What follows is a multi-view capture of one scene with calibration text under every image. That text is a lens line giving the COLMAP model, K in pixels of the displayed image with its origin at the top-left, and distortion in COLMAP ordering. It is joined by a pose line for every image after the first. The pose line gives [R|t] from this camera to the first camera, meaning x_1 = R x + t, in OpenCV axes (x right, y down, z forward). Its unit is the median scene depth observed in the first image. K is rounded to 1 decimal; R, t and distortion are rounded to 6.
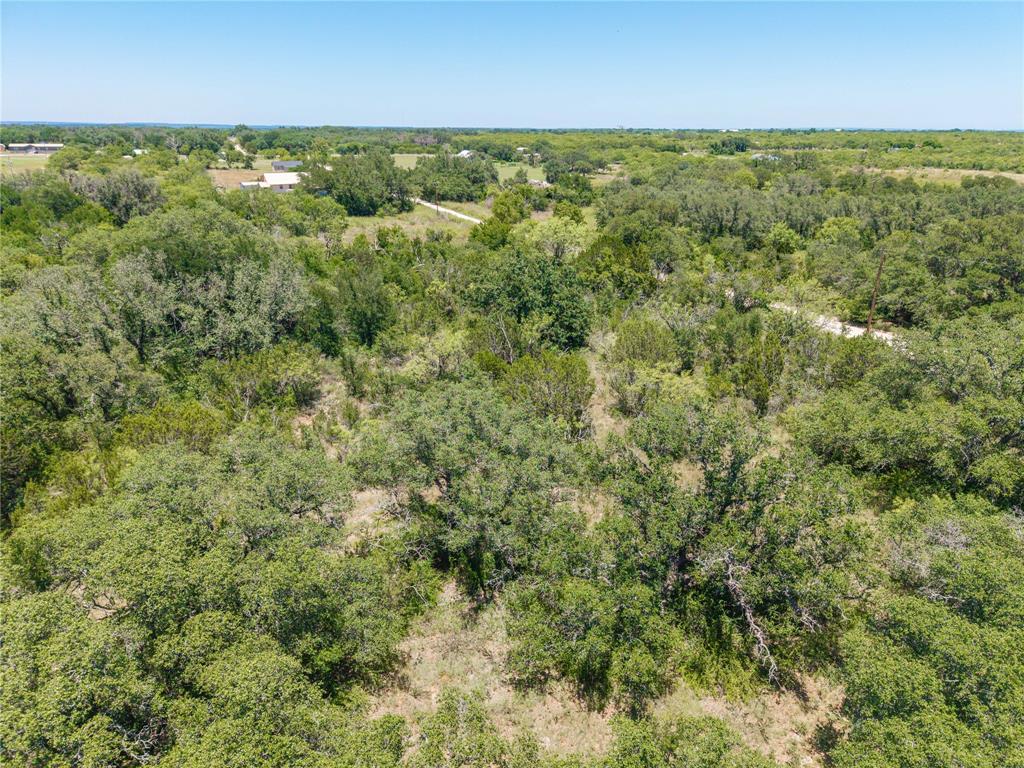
lens RADIAL K [[706.2, 0, 514.1], [0, 706.2, 382.6], [0, 0, 1]] dist [0.029410, -0.003440]
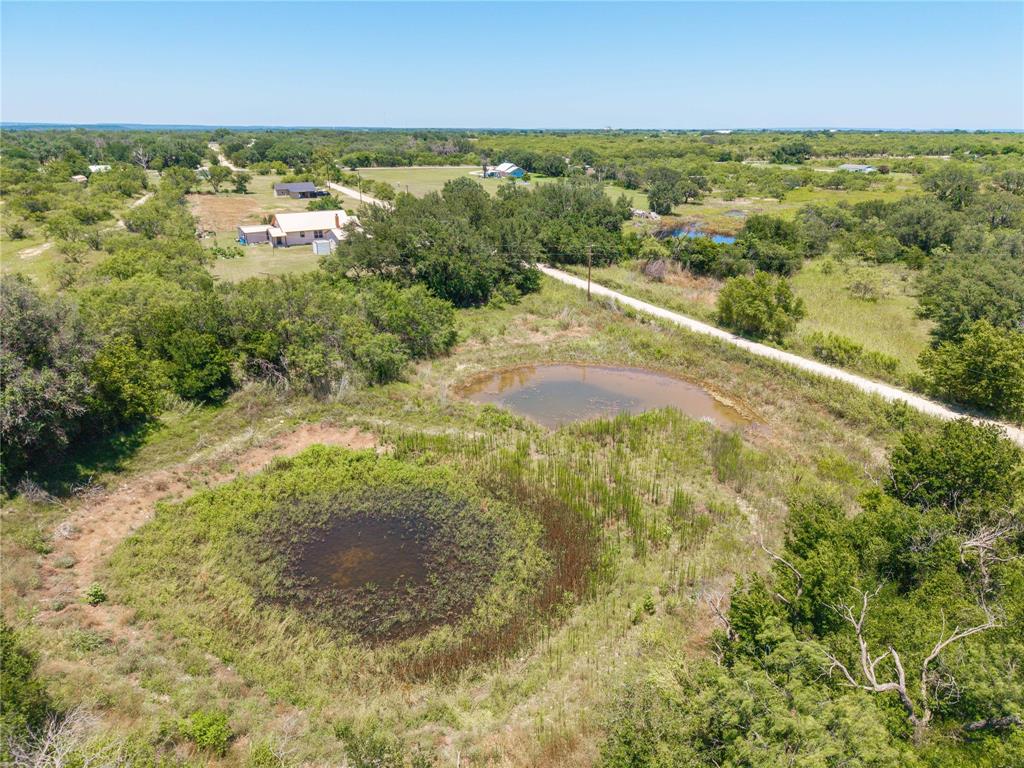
lens RADIAL K [[706.2, 0, 510.1], [0, 706.2, 385.0], [0, 0, 1]] dist [0.029410, -0.003440]
pose [[0.999721, -0.009423, 0.021643, -0.097978], [0.009353, 0.999951, 0.003340, -0.088808], [-0.021674, -0.003137, 0.999760, 0.219093]]
